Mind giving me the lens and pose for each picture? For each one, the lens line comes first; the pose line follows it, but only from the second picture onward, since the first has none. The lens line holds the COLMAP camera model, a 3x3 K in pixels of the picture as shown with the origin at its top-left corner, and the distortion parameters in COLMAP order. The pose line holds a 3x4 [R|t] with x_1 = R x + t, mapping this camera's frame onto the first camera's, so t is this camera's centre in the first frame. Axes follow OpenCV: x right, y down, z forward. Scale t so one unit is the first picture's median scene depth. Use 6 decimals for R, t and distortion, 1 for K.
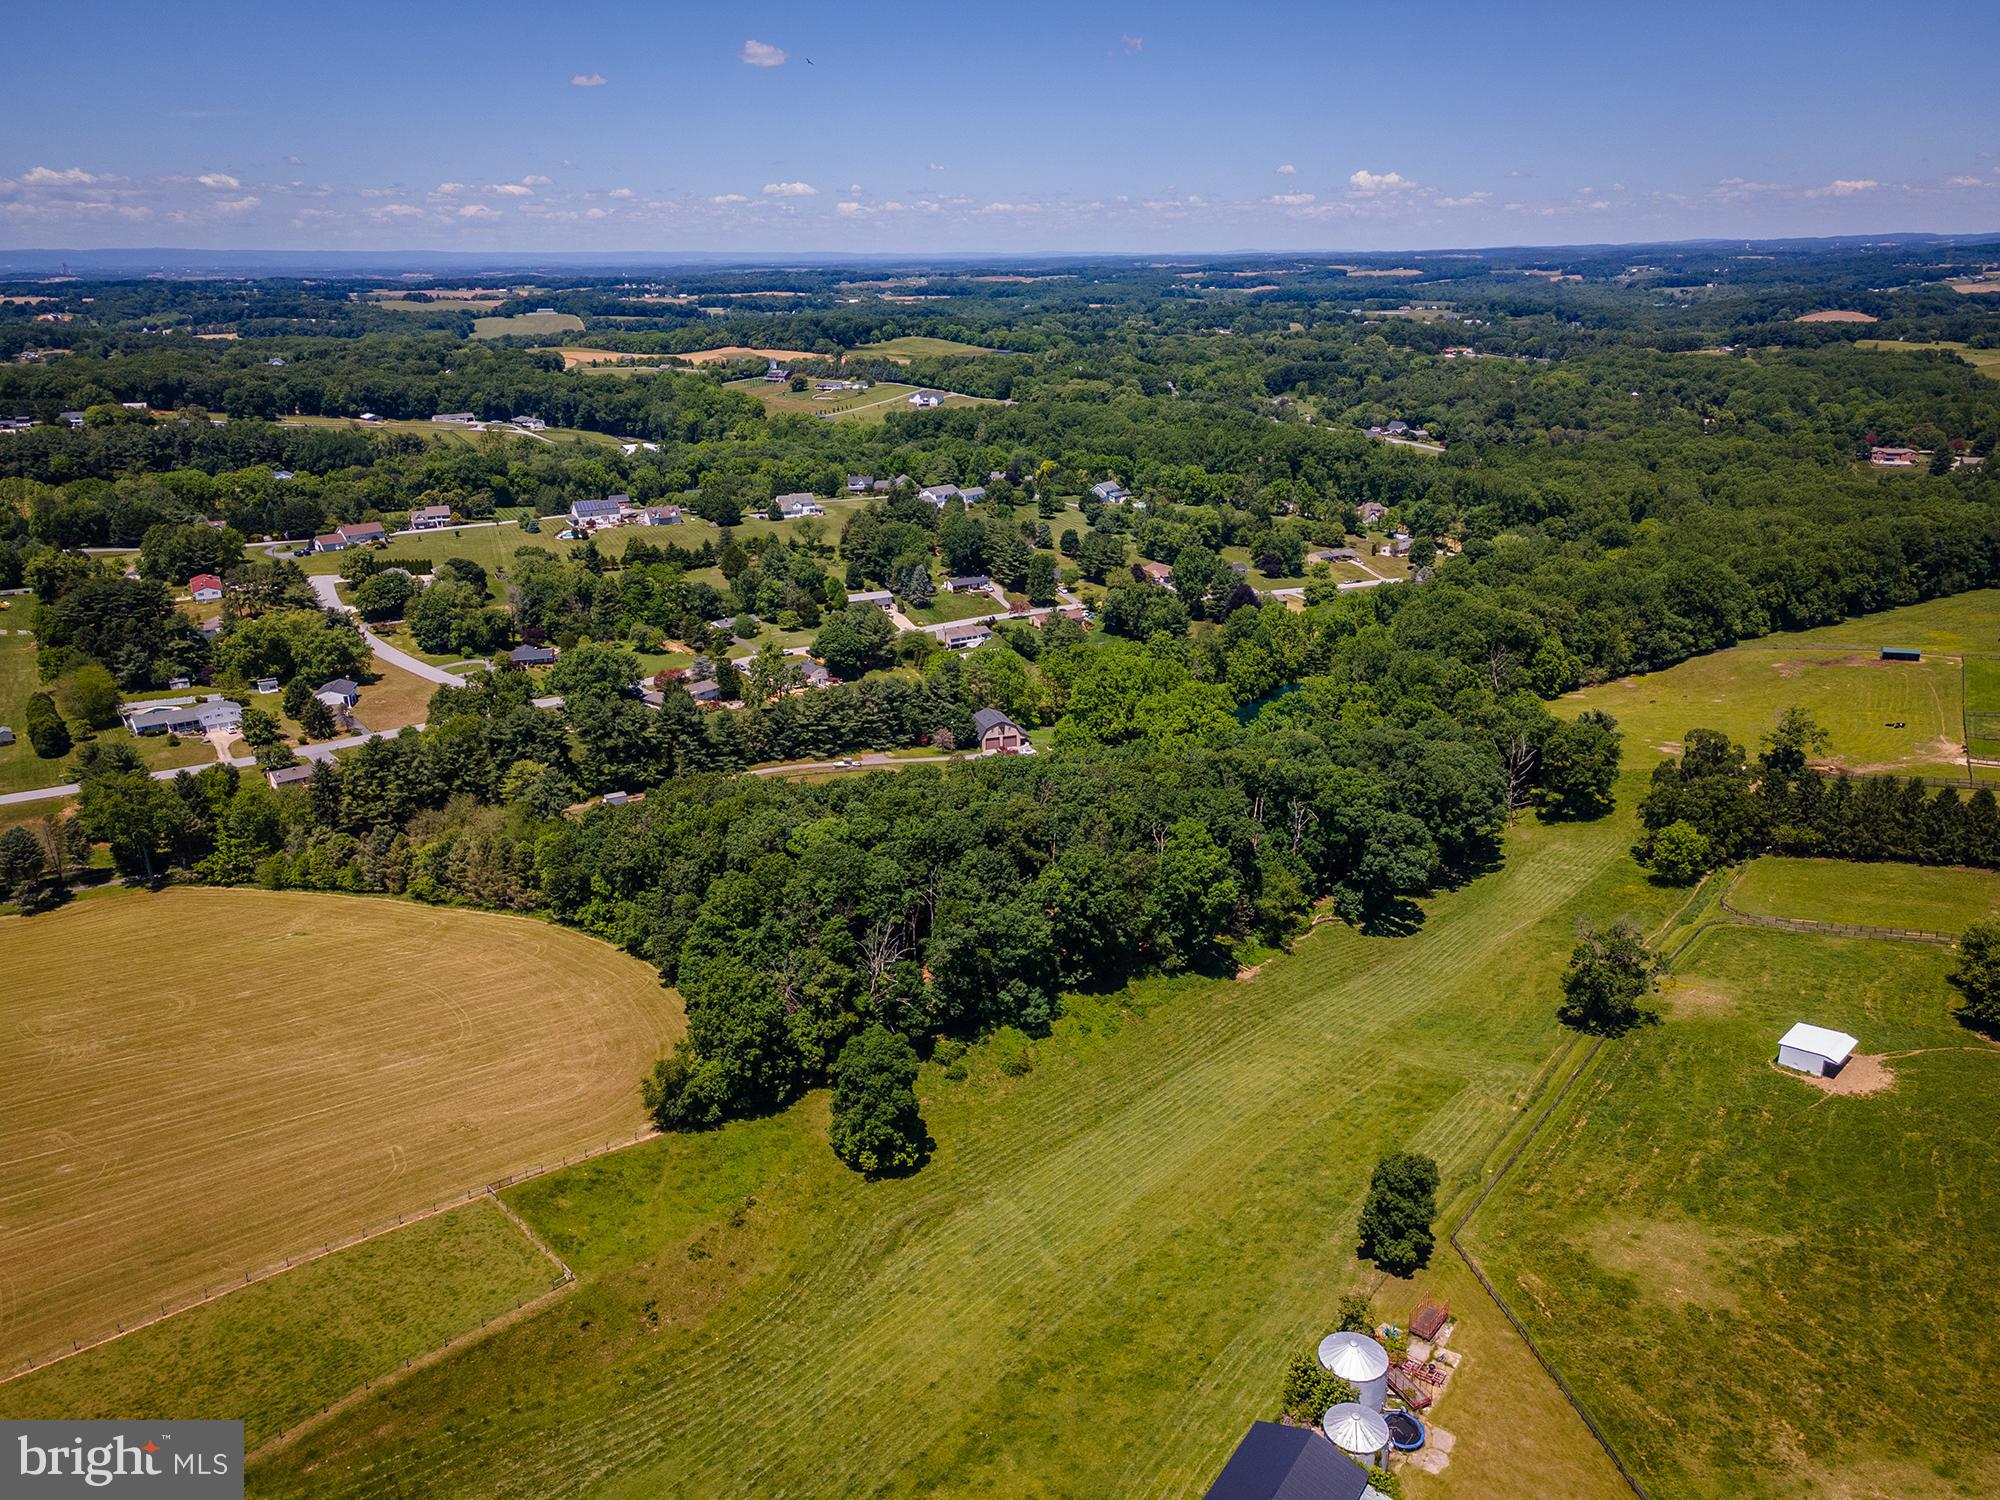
lens RADIAL K [[1456.5, 0, 1012.2], [0, 1456.5, 767.7], [0, 0, 1]] dist [0.028509, 0.028975]
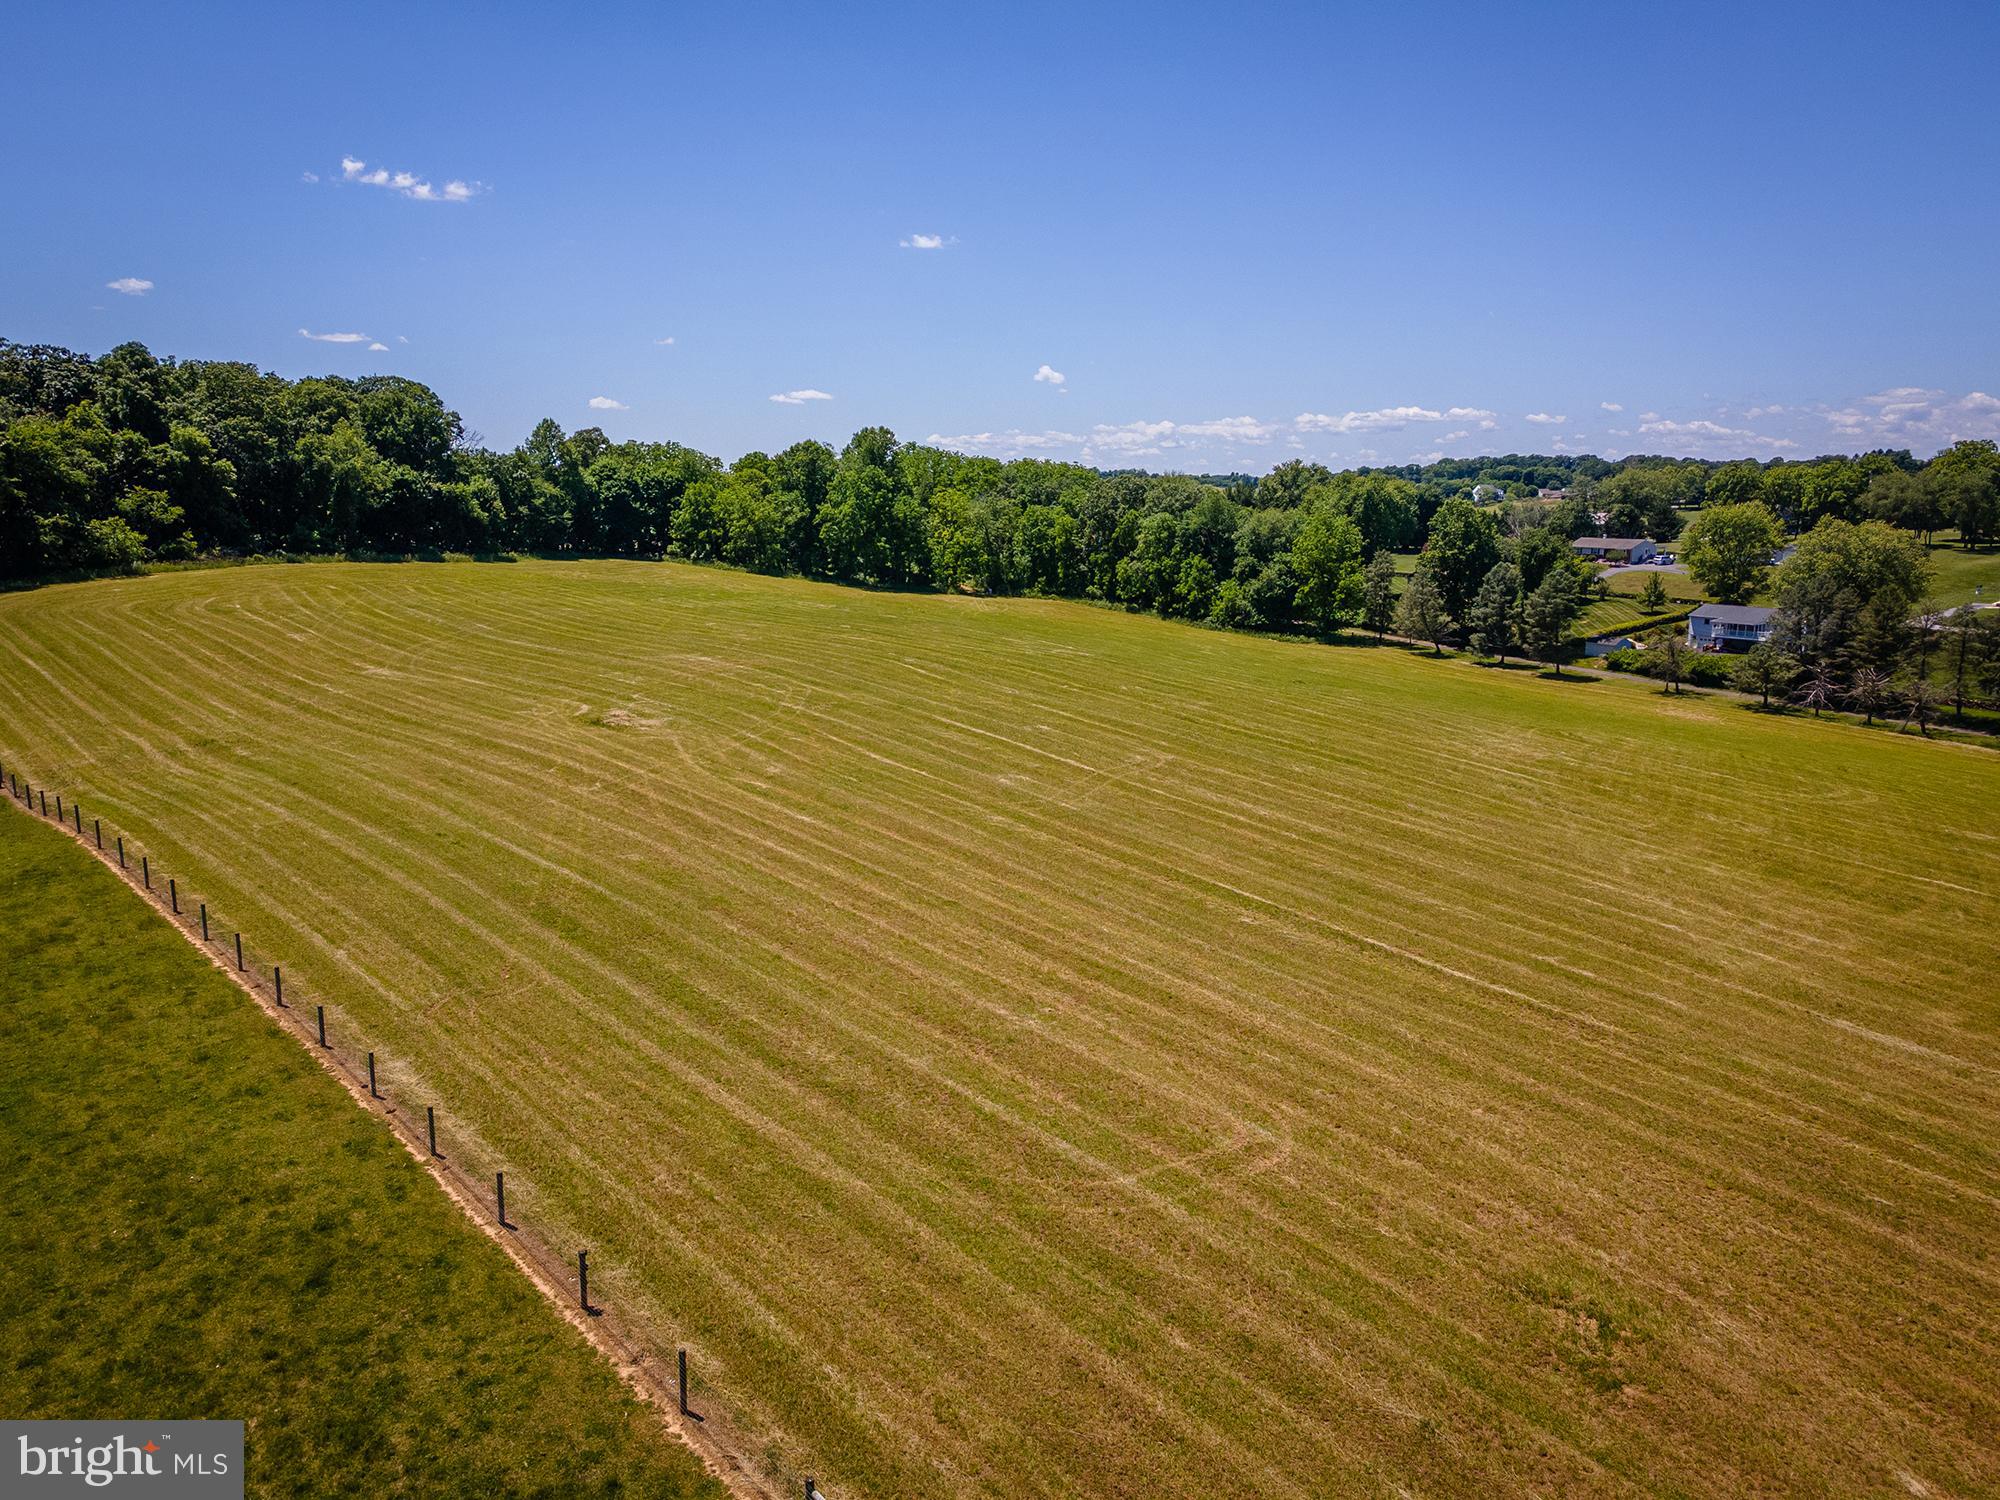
lens RADIAL K [[1456.5, 0, 994.1], [0, 1456.5, 747.3], [0, 0, 1]] dist [0.028509, 0.028975]
pose [[0.012196, 0.188927, -0.981915, -0.146595], [-0.338988, 0.924618, 0.173692, 0.114889], [0.940711, 0.330740, 0.075321, 0.569245]]
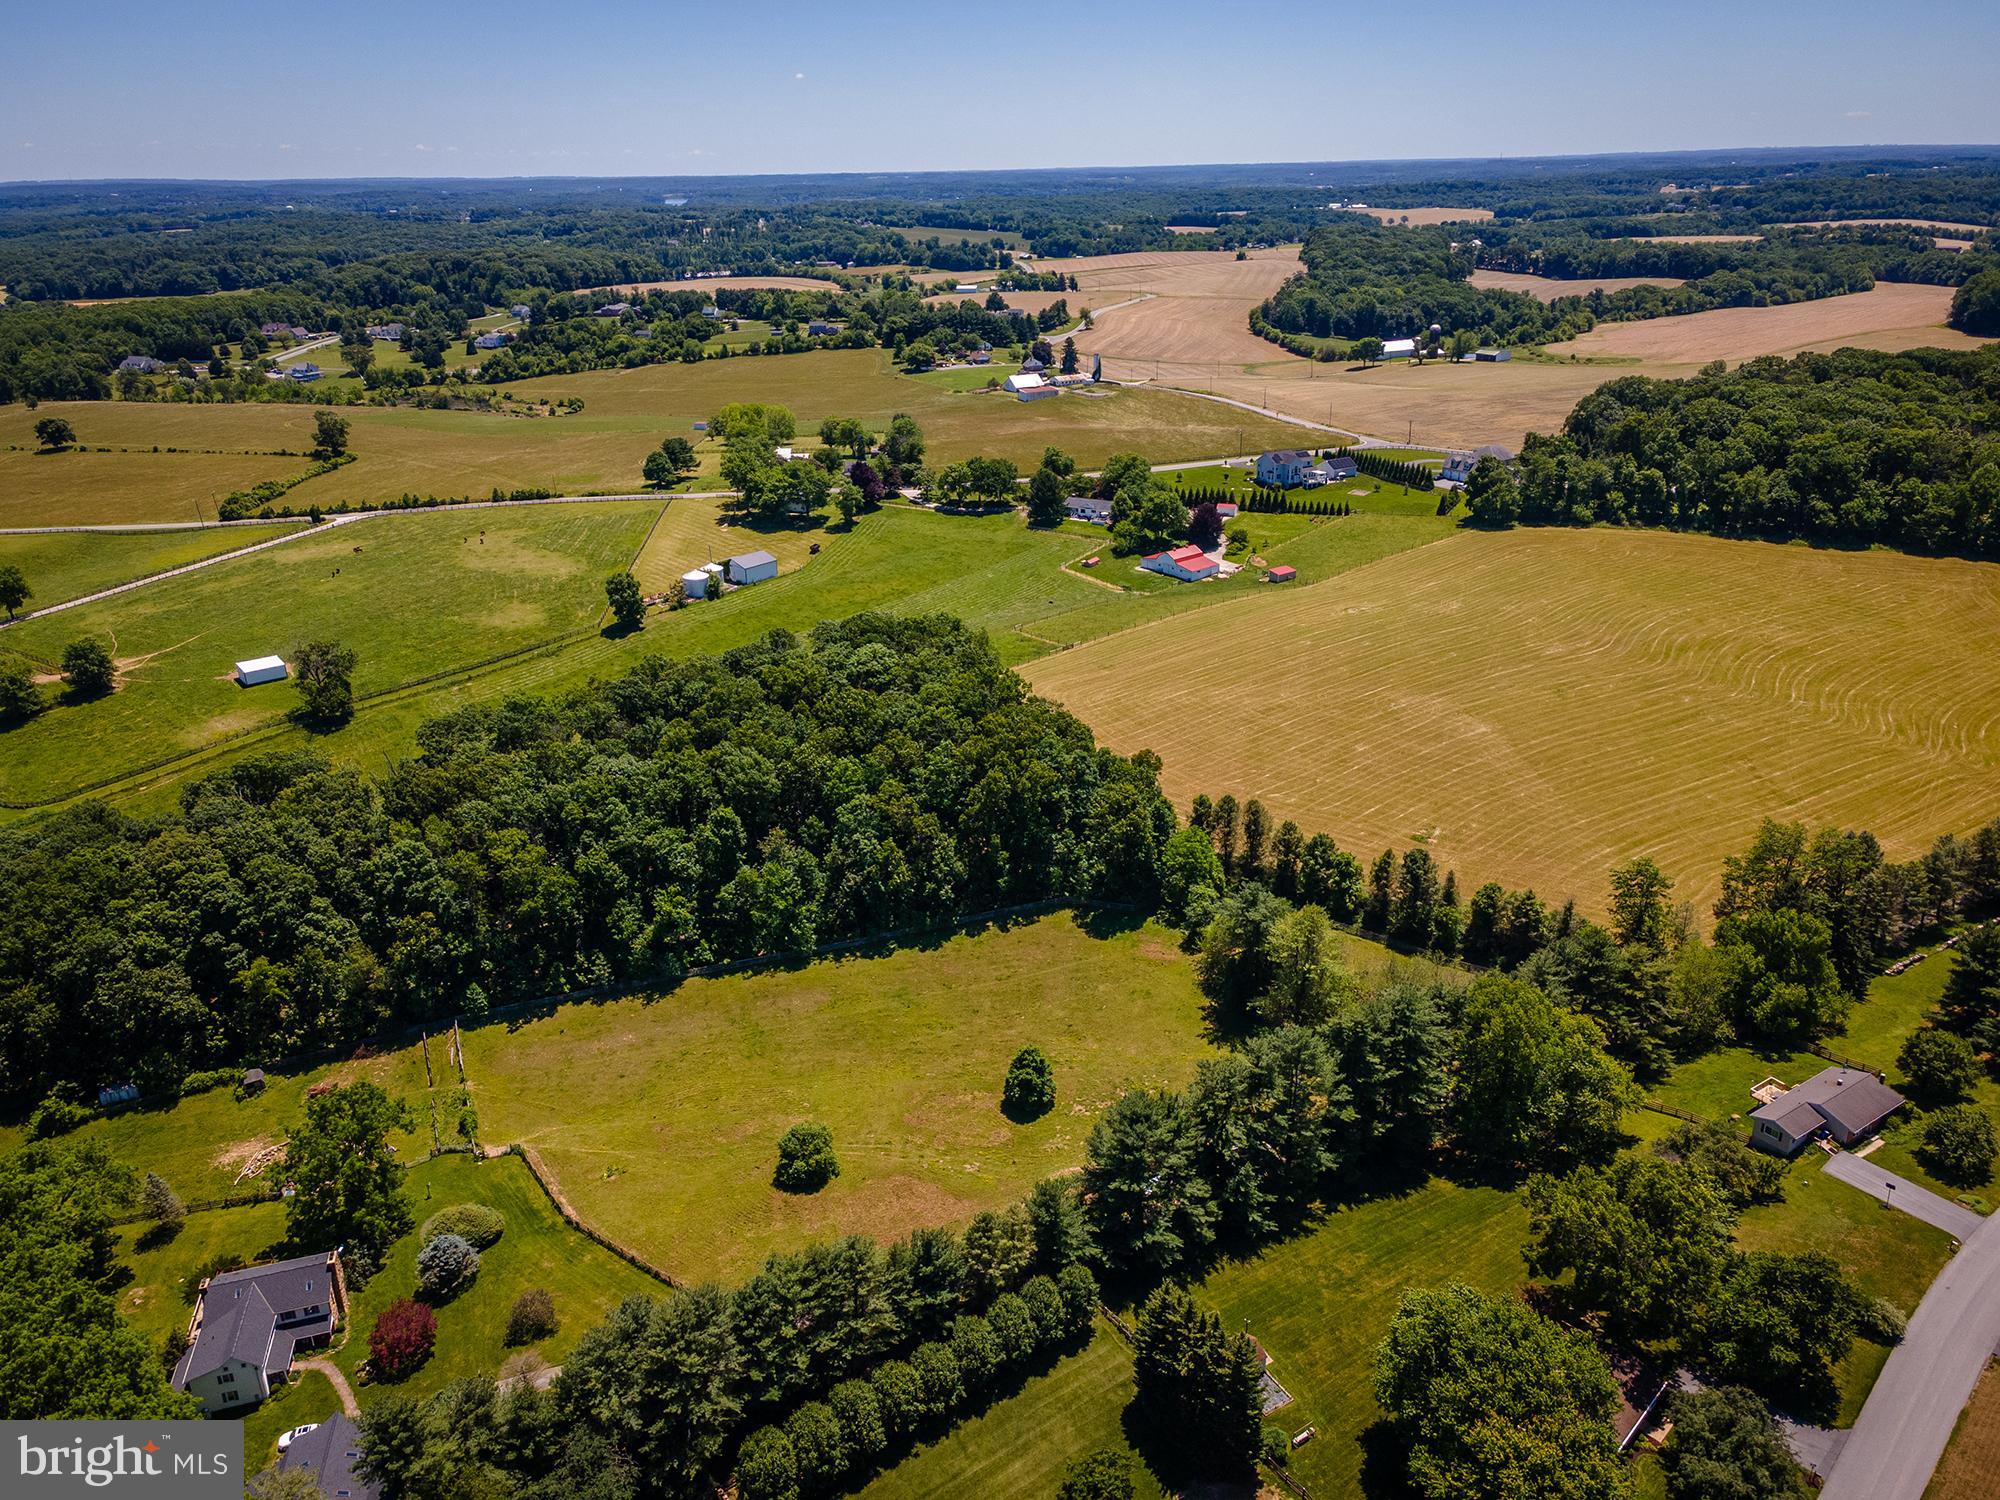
lens RADIAL K [[1456.5, 0, 992.8], [0, 1456.5, 749.4], [0, 0, 1]] dist [0.028509, 0.028975]
pose [[-0.995807, -0.006461, 0.091249, -0.246476], [0.056251, 0.743380, 0.666500, -0.498360], [-0.072139, 0.668839, -0.739899, 1.439452]]
